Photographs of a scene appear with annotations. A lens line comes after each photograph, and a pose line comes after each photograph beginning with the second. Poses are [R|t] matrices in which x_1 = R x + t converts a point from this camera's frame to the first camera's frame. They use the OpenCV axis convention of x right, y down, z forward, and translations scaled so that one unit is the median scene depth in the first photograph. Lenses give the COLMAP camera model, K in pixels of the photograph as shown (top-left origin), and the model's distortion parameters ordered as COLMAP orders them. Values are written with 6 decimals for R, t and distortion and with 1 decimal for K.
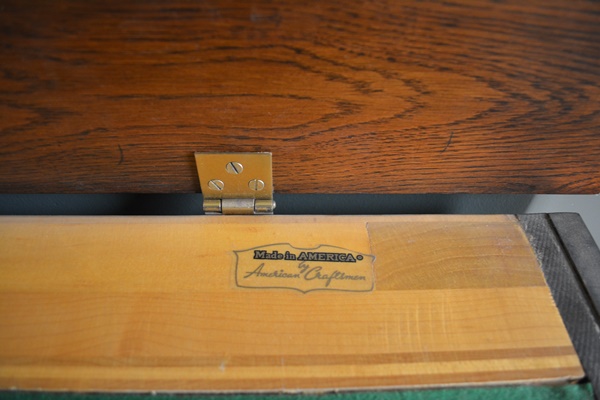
lens RADIAL K [[466.3, 0, 300.0], [0, 466.3, 200.0], [0, 0, 1]] dist [-0.085185, 0.004146]
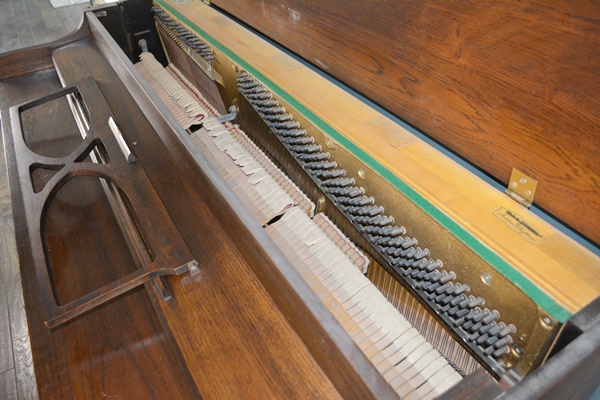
lens RADIAL K [[466.3, 0, 300.0], [0, 466.3, 200.0], [0, 0, 1]] dist [-0.085185, 0.004146]
pose [[0.478956, 0.511199, -0.713636, 1.193236], [-0.616257, 0.774752, 0.141378, 0.442099], [0.625163, 0.372069, 0.686102, -1.540661]]
